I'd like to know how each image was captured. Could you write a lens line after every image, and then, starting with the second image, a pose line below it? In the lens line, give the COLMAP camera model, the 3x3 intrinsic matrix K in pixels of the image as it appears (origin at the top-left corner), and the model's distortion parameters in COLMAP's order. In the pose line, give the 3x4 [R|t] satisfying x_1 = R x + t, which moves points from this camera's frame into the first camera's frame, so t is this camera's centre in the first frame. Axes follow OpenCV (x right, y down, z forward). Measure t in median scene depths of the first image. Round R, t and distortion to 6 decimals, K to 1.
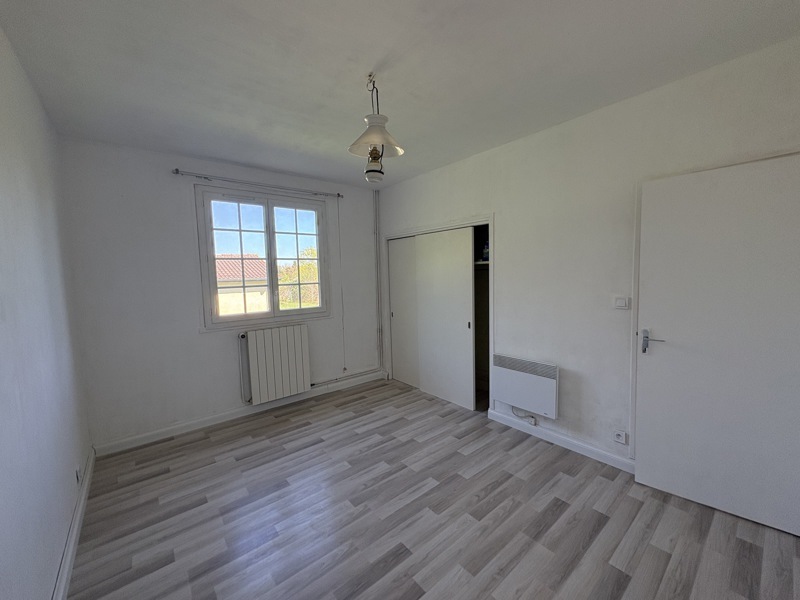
lens RADIAL K [[320.3, 0, 400.0], [0, 320.3, 300.0], [0, 0, 1]] dist [-0.019000, -0.000016]
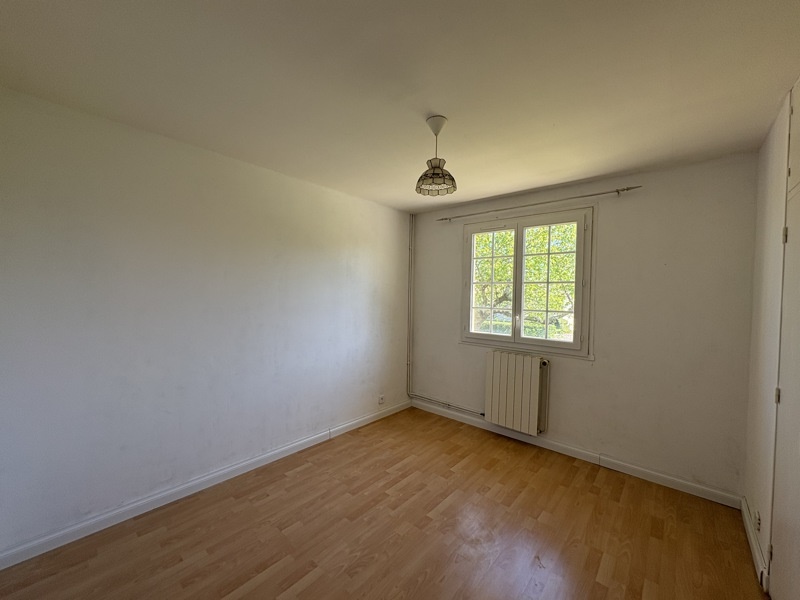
lens RADIAL K [[328.2, 0, 400.0], [0, 328.2, 300.0], [0, 0, 1]] dist [0.000178, 0.000000]
pose [[0.153638, 0.041003, -0.987276, 0.518794], [-0.106012, 0.994056, 0.024787, -0.062191], [0.982424, 0.100855, 0.157071, 0.488311]]
